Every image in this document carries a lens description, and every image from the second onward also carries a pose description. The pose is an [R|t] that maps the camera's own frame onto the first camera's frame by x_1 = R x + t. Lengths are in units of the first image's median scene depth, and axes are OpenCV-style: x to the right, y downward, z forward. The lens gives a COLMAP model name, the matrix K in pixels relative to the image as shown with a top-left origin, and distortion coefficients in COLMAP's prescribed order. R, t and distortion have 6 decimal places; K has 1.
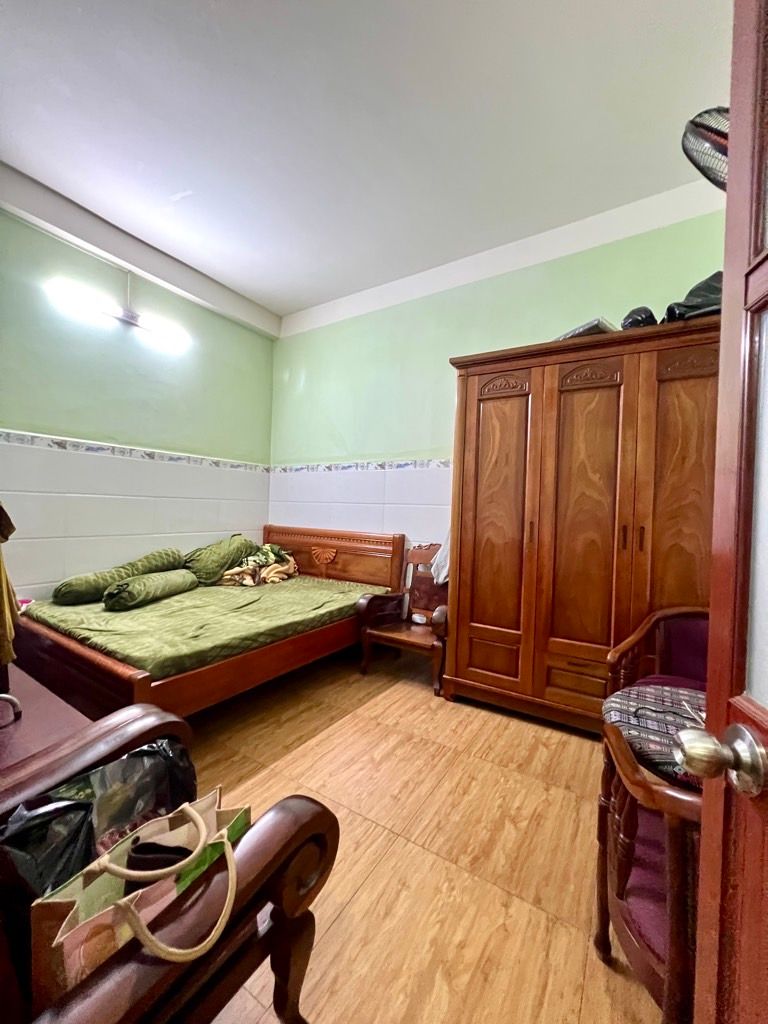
lens RADIAL K [[410.7, 0, 386.9], [0, 410.7, 509.1], [0, 0, 1]] dist [-0.000125, 0.001469]
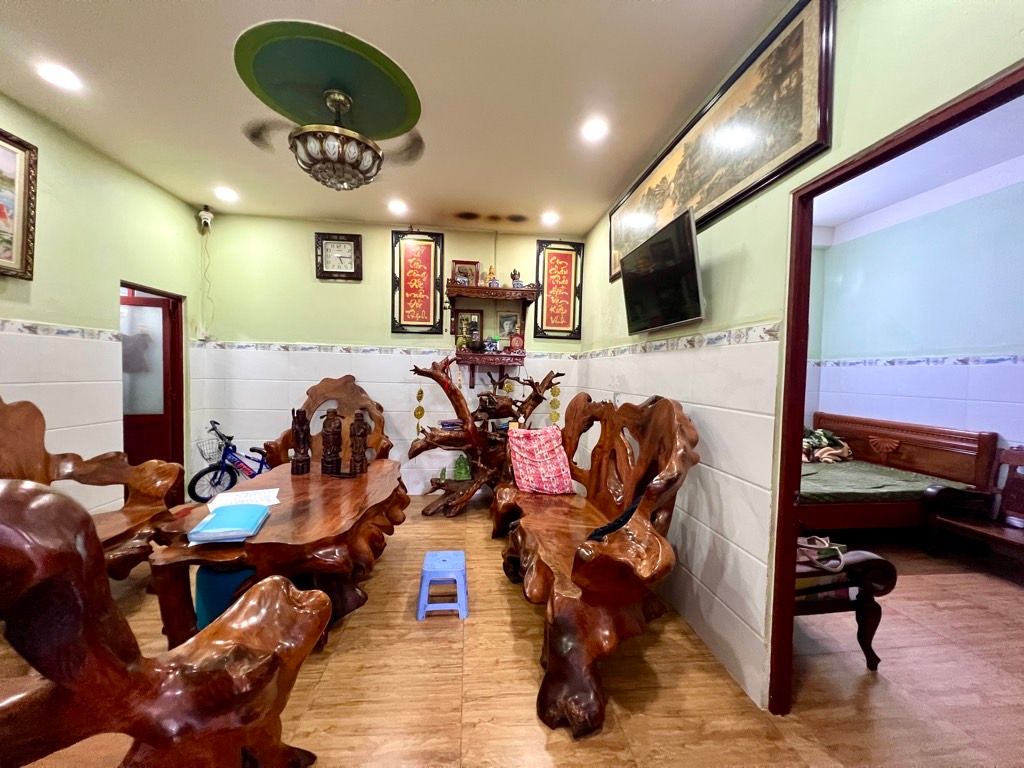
lens RADIAL K [[410.7, 0, 510.3], [0, 410.7, 384.6], [0, 0, 1]] dist [-0.000125, 0.001469]
pose [[0.631650, 0.005873, -0.775231, 0.101875], [-0.000681, 0.999975, 0.007021, -0.084678], [0.775253, -0.003907, 0.631638, -0.721471]]
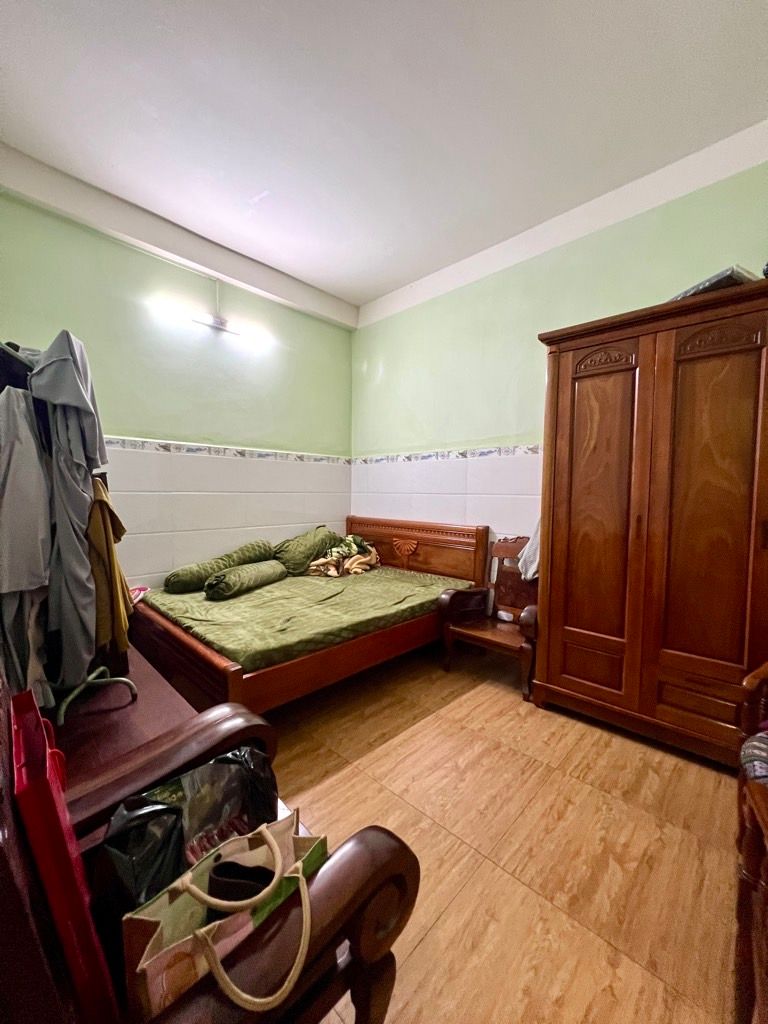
lens RADIAL K [[410.7, 0, 386.0], [0, 410.7, 509.0], [0, 0, 1]] dist [-0.000125, 0.001469]
pose [[0.979711, -0.011431, -0.200089, 0.001246], [0.018801, 0.999211, 0.034971, -0.023191], [0.199532, -0.038024, 0.979153, 0.040129]]
